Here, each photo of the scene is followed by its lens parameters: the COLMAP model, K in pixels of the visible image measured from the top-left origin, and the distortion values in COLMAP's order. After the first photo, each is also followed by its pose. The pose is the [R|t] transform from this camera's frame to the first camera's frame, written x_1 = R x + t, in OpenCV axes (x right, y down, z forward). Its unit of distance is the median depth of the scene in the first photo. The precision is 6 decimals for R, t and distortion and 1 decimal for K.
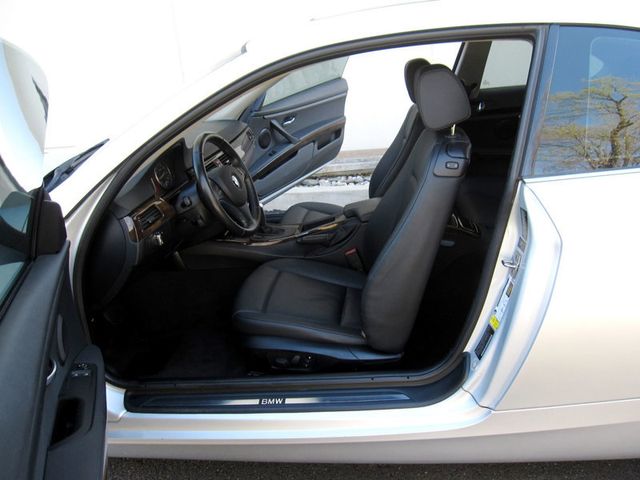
lens RADIAL K [[527.4, 0, 320.0], [0, 527.4, 240.0], [0, 0, 1]] dist [-0.079148, 0.041570]
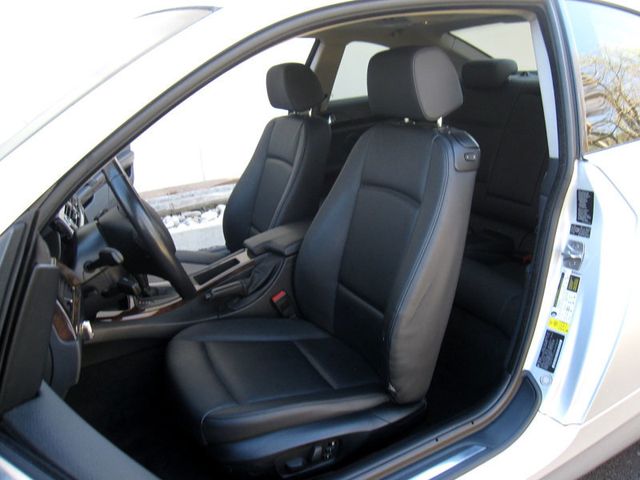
lens RADIAL K [[527.4, 0, 320.0], [0, 527.4, 240.0], [0, 0, 1]] dist [-0.079148, 0.041570]
pose [[0.838888, -0.150926, 0.522961, -0.363290], [0.197357, 0.979748, -0.033829, -0.026781], [-0.507264, 0.131589, 0.851685, 0.369045]]
